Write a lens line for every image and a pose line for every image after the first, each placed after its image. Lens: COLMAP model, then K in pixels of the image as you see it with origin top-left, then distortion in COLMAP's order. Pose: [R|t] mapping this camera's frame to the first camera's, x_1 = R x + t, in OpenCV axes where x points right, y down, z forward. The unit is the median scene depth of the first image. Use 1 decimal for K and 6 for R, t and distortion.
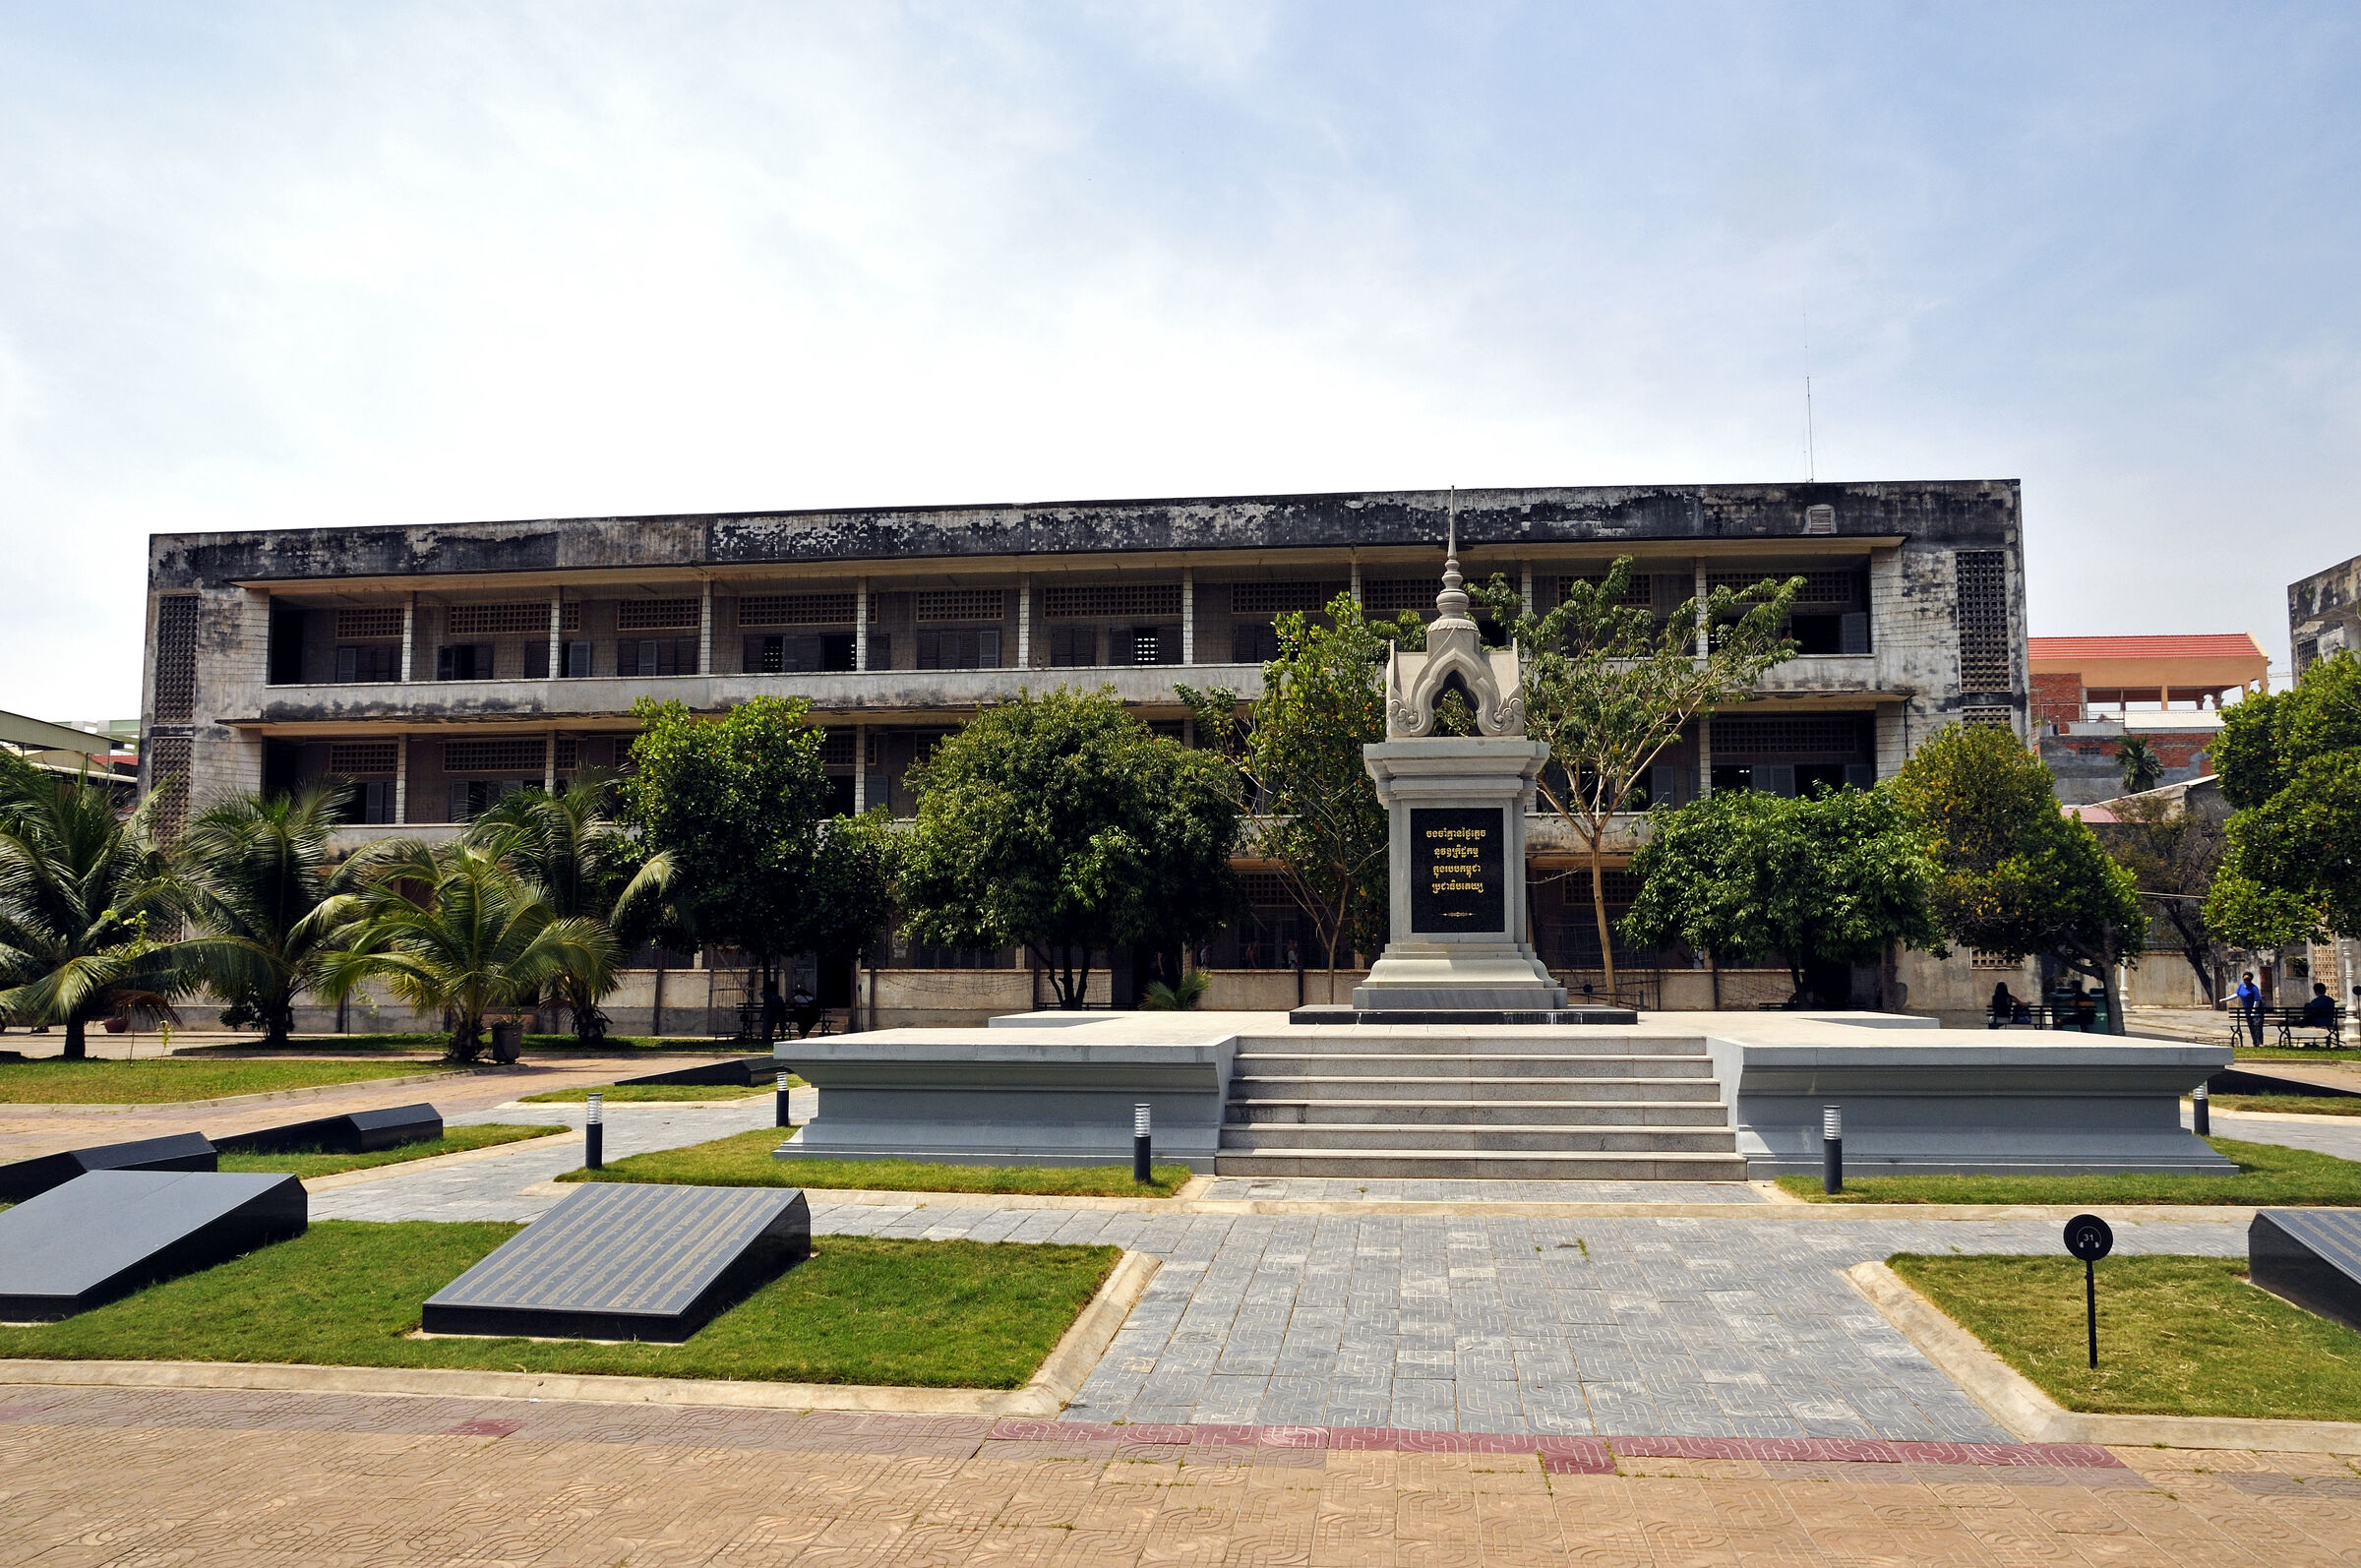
lens RADIAL K [[1856.6, 0, 1181.7], [0, 1856.6, 809.6], [0, 0, 1]] dist [-0.003989, 0.102974]
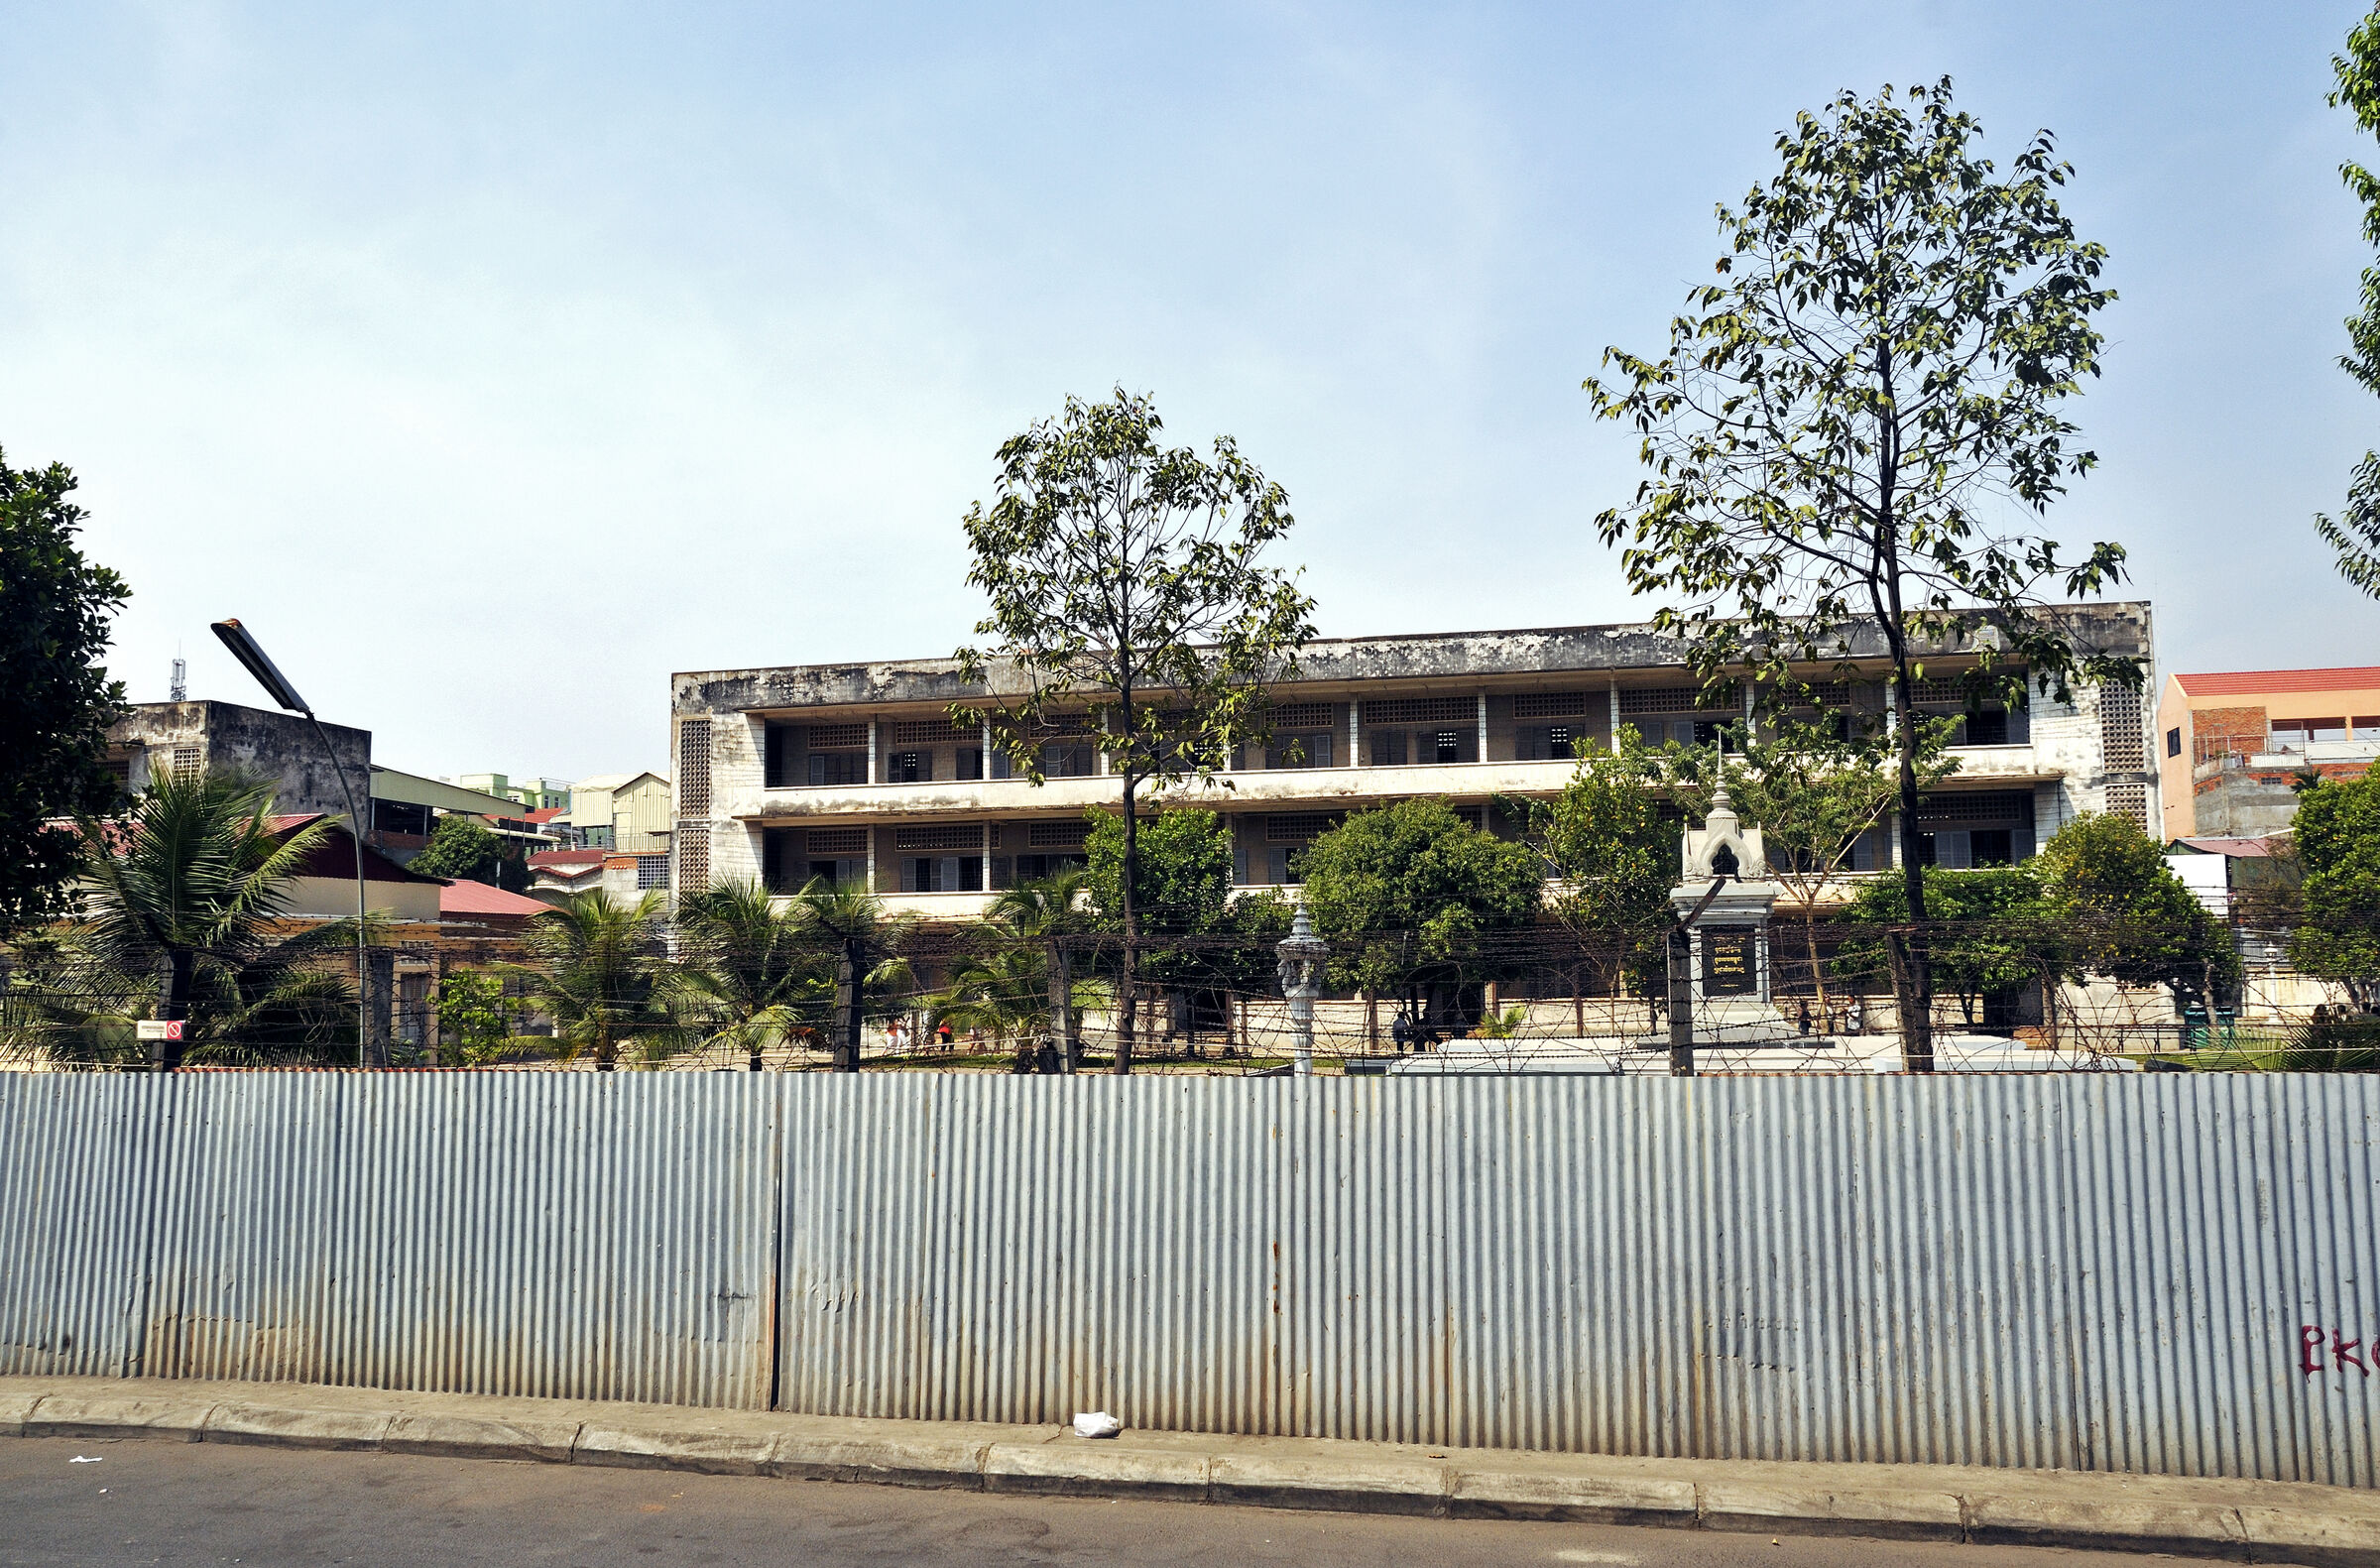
lens RADIAL K [[2025.7, 0, 1190.0], [0, 2025.7, 784.0], [0, 0, 1]] dist [-0.007193, 0.175208]
pose [[0.996767, -0.021672, -0.077367, -0.089019], [0.021266, 0.999755, -0.006063, -0.057296], [0.077480, 0.004398, 0.996984, -0.406784]]
